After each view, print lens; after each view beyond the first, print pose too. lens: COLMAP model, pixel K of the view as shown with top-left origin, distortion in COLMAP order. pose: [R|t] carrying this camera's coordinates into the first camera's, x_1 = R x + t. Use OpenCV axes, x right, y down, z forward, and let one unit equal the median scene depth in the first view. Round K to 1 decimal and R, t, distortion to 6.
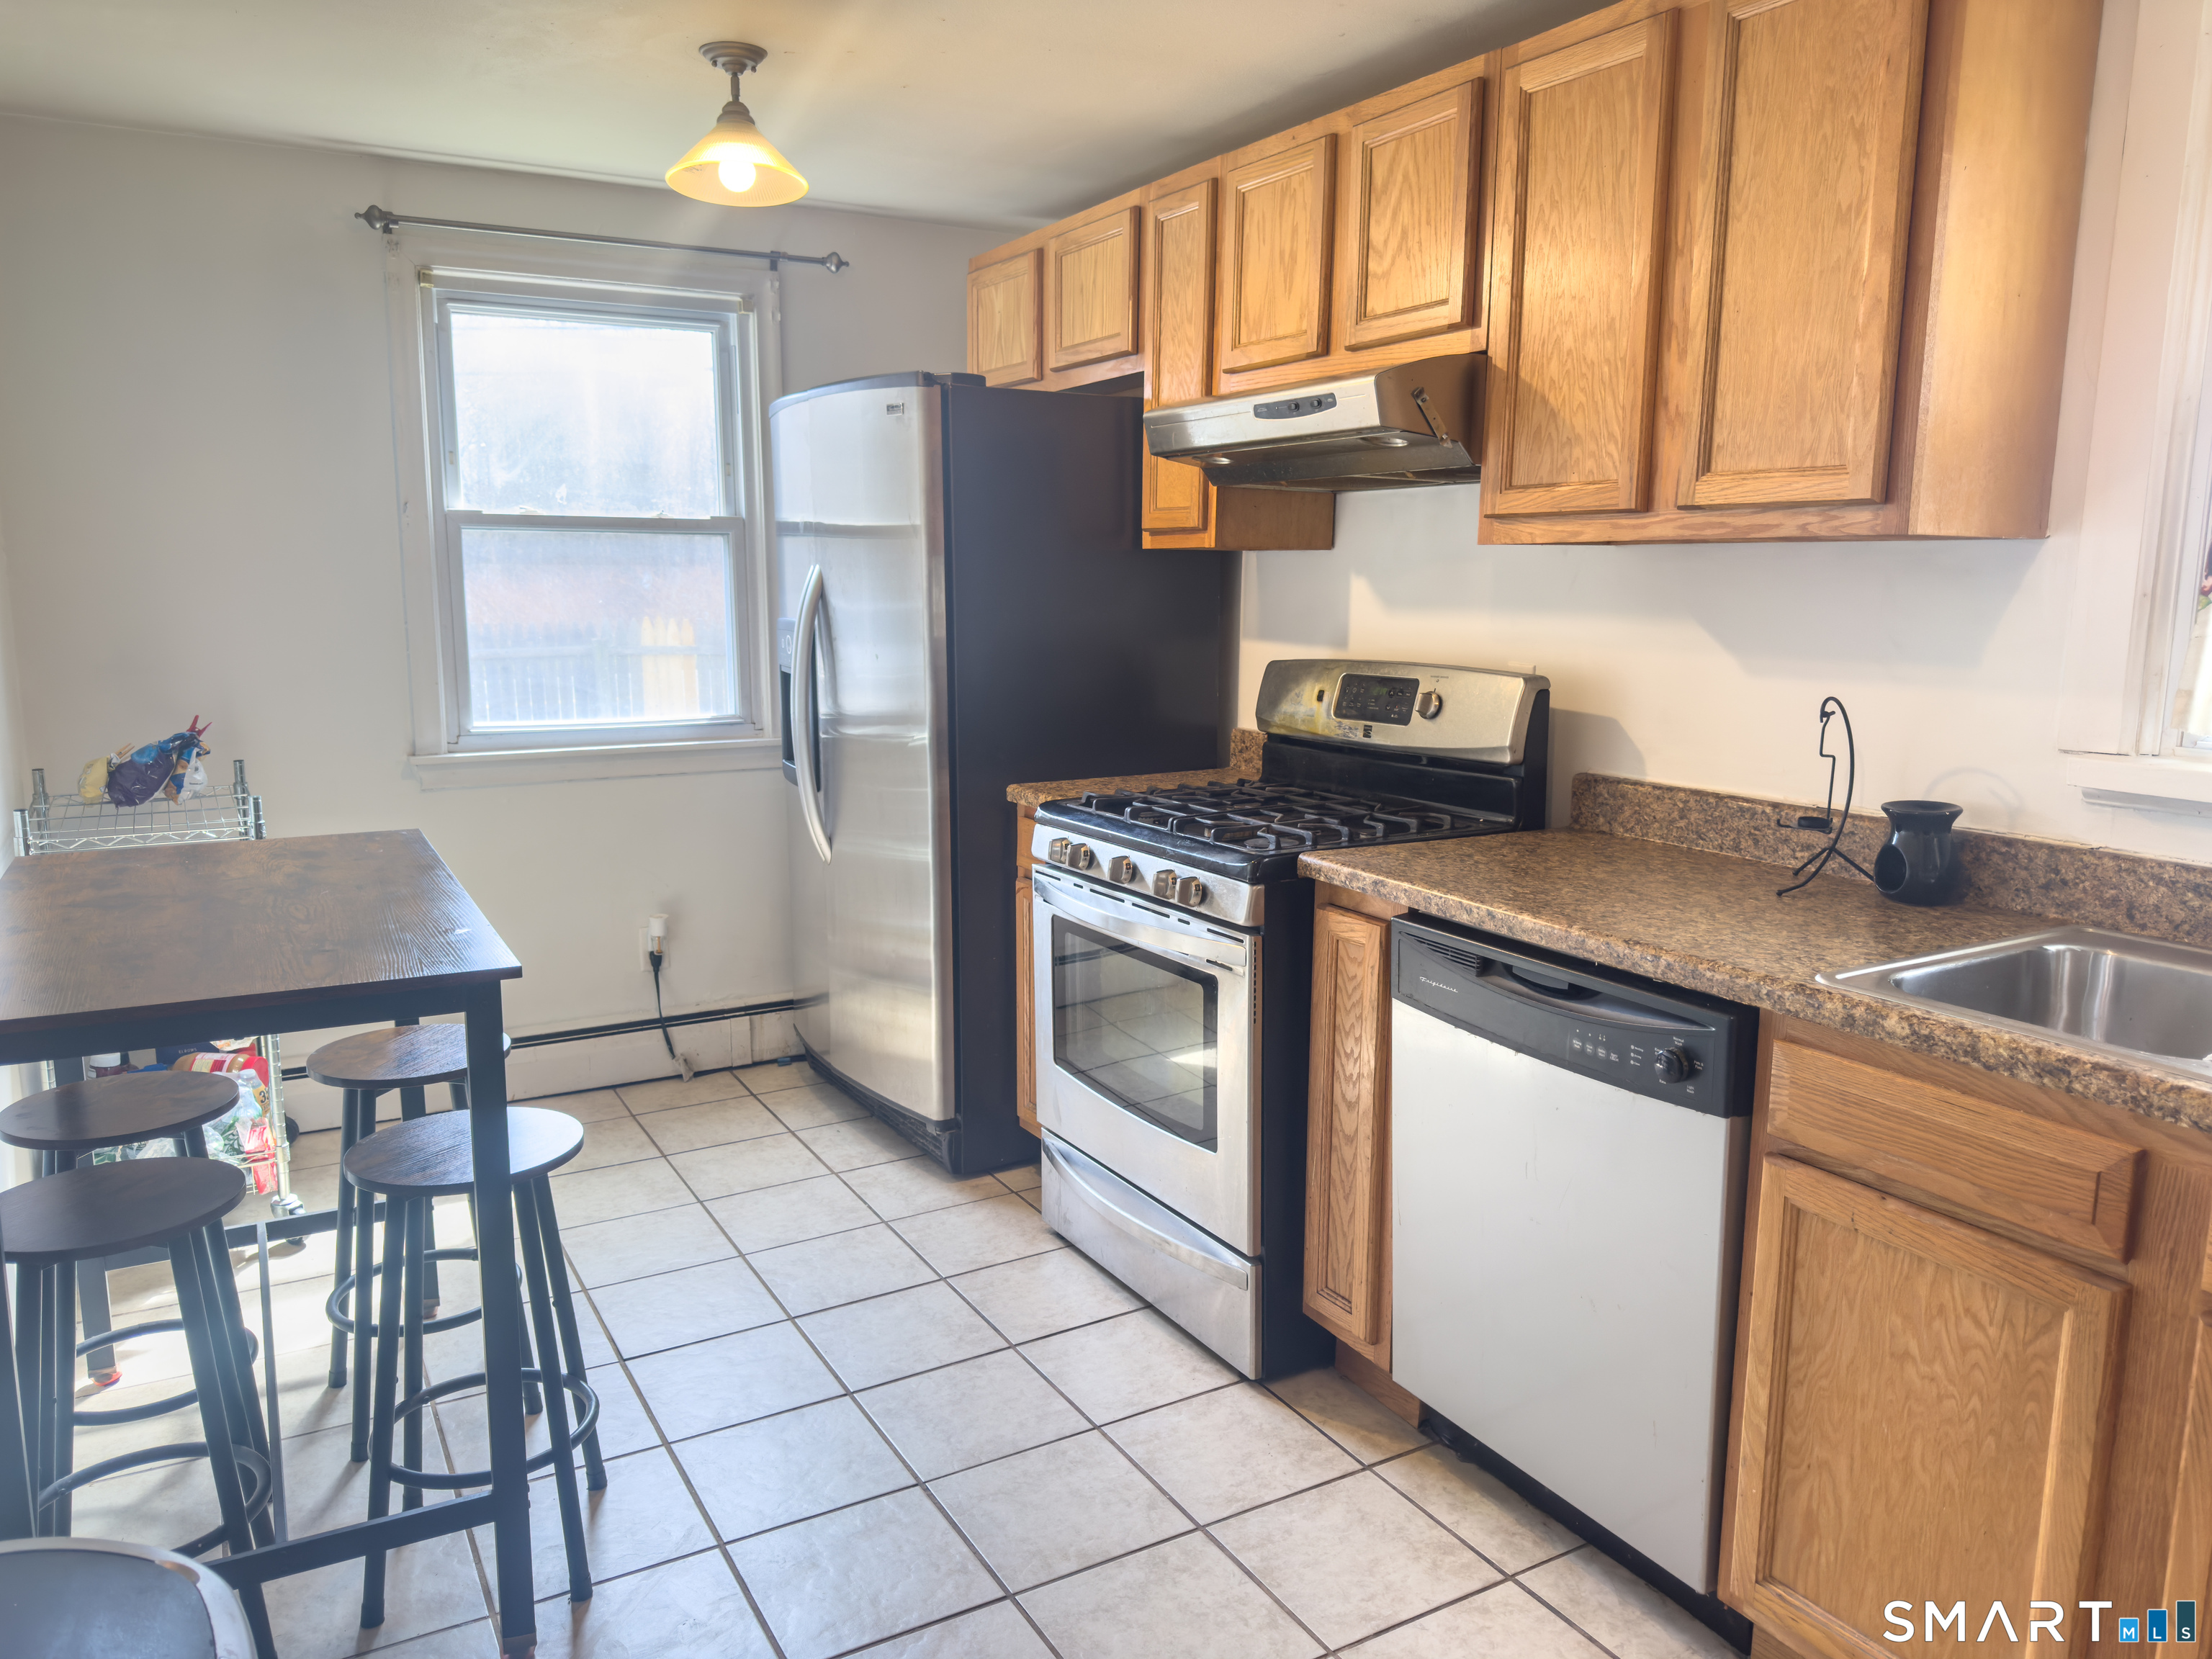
lens RADIAL K [[1578.0, 0, 1102.3], [0, 1578.0, 839.0], [0, 0, 1]] dist [0.099109, -0.148942]
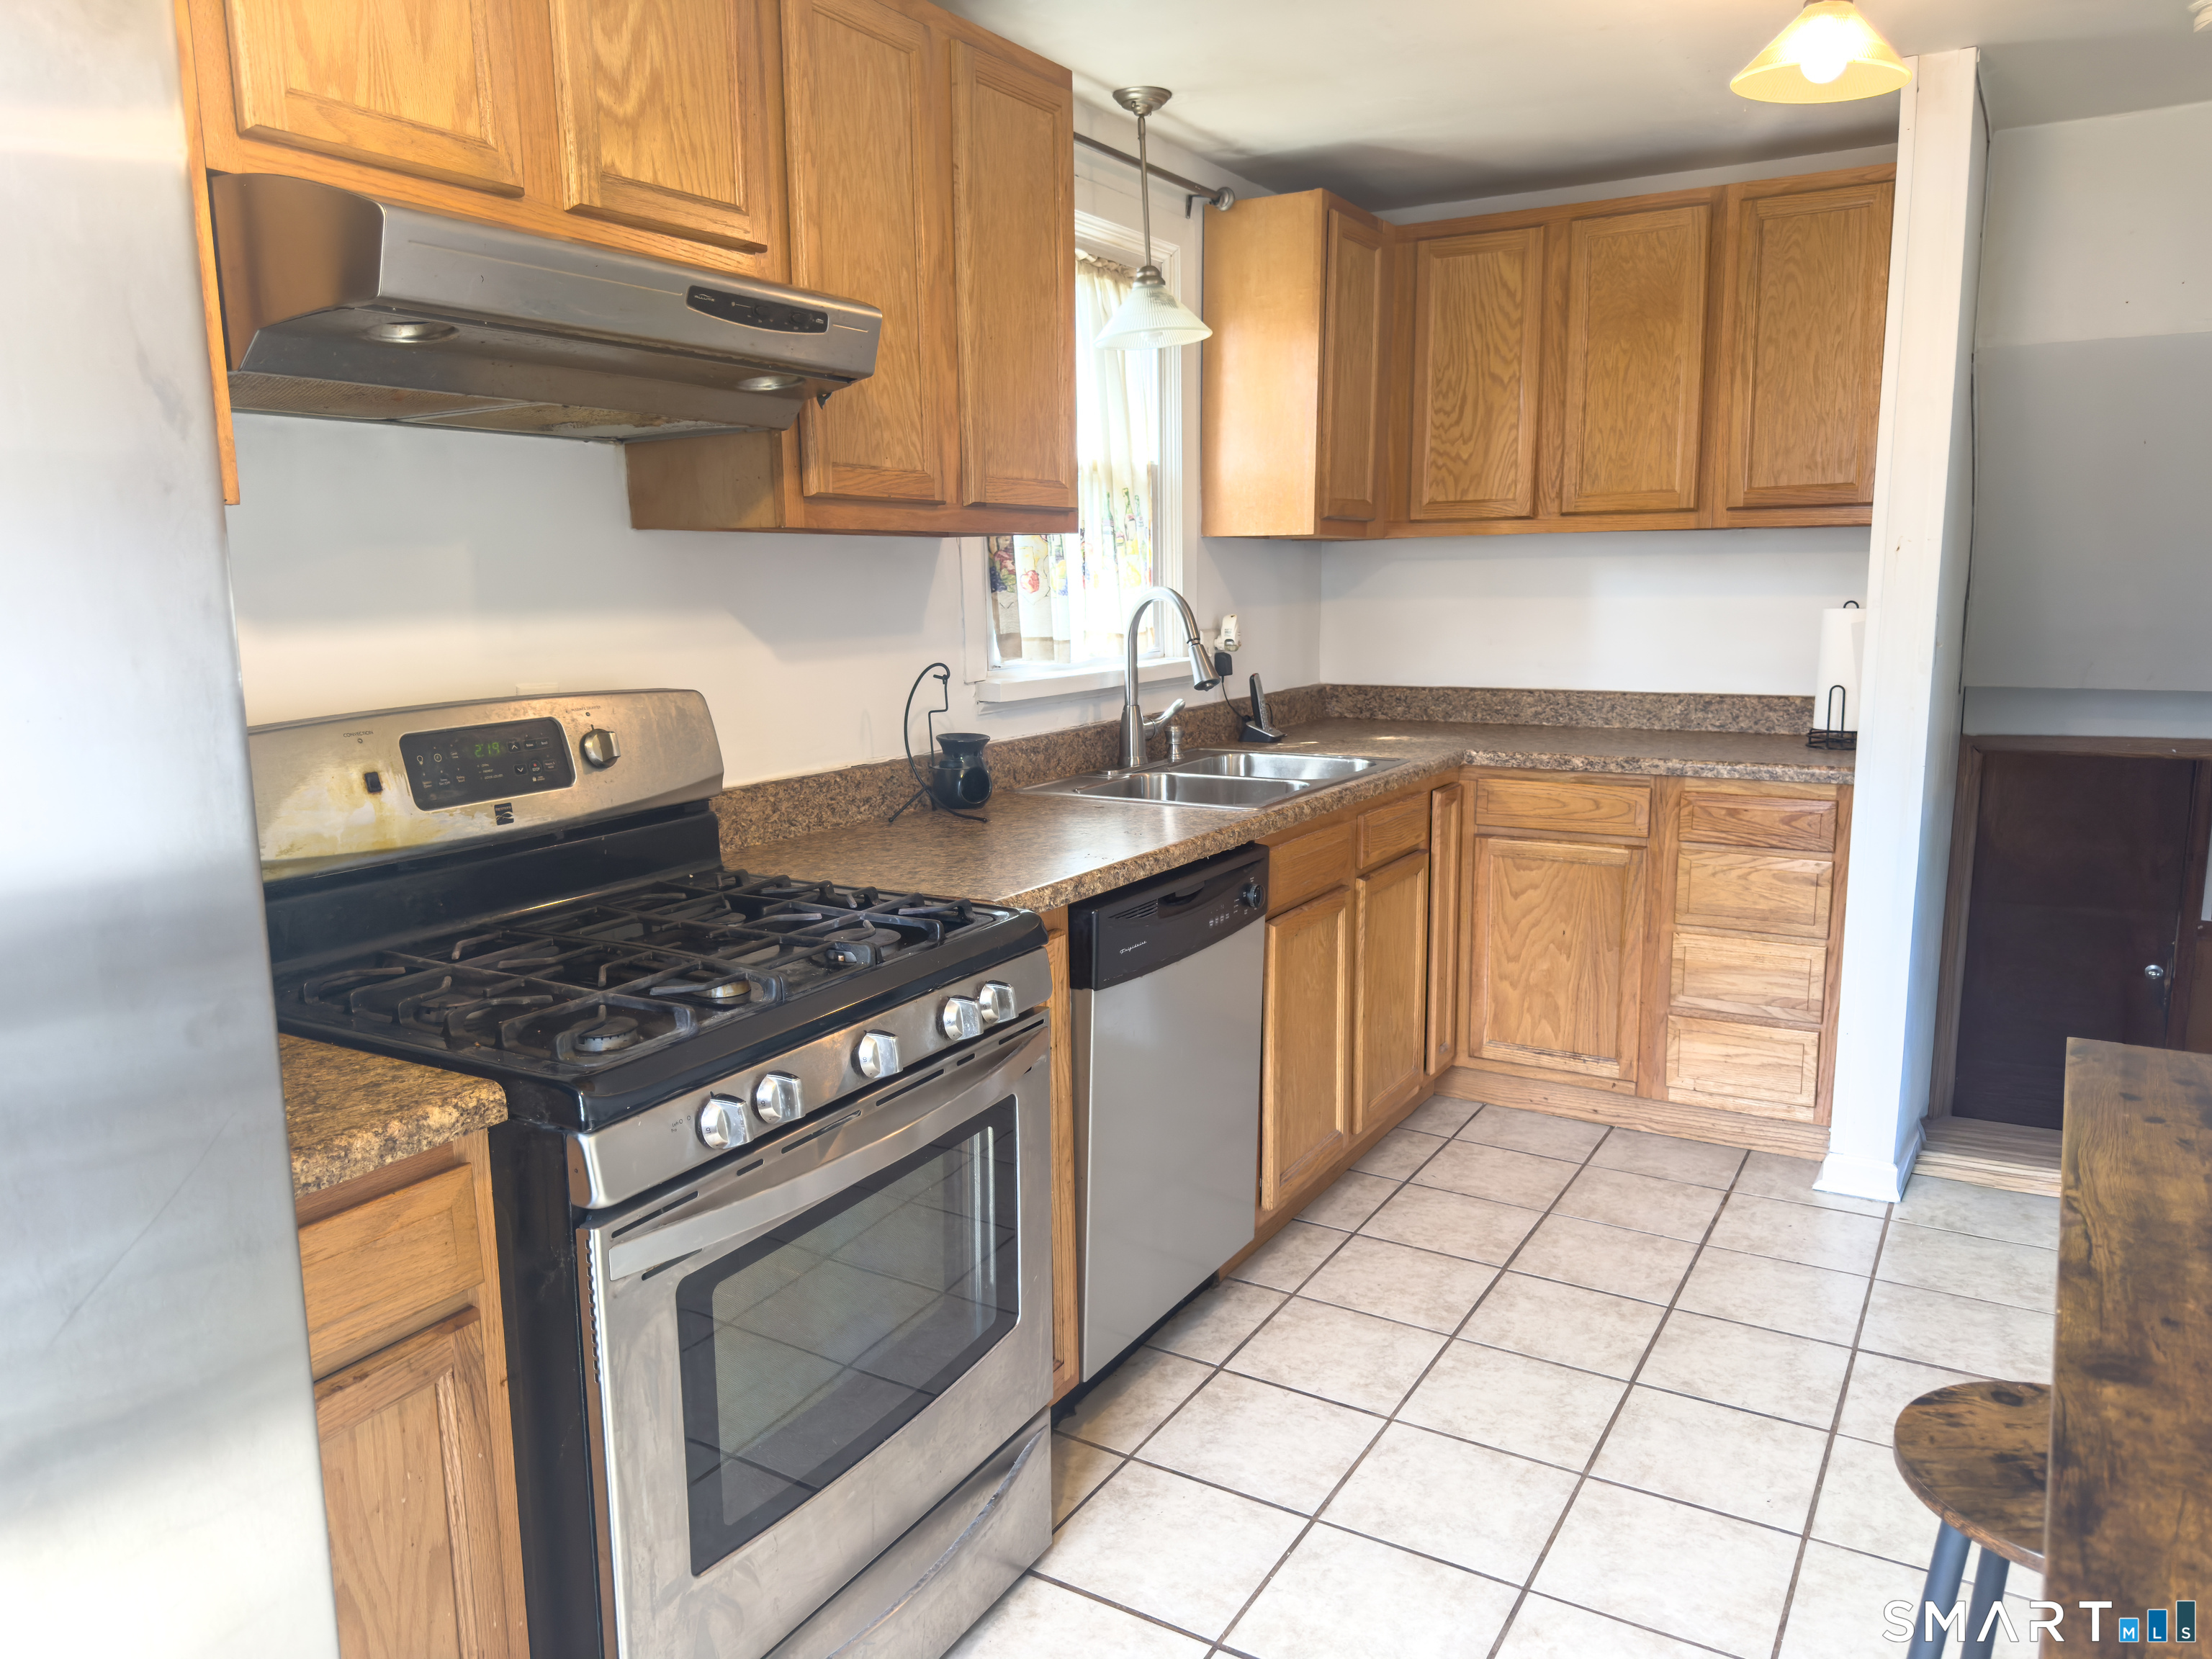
lens RADIAL K [[1578.0, 0, 1102.3], [0, 1578.0, 839.0], [0, 0, 1]] dist [0.099109, -0.148942]
pose [[-0.487313, -0.149646, 0.860309, -0.577526], [0.152909, 0.955361, 0.252794, -0.212648], [-0.859735, 0.254739, -0.442678, 1.258278]]
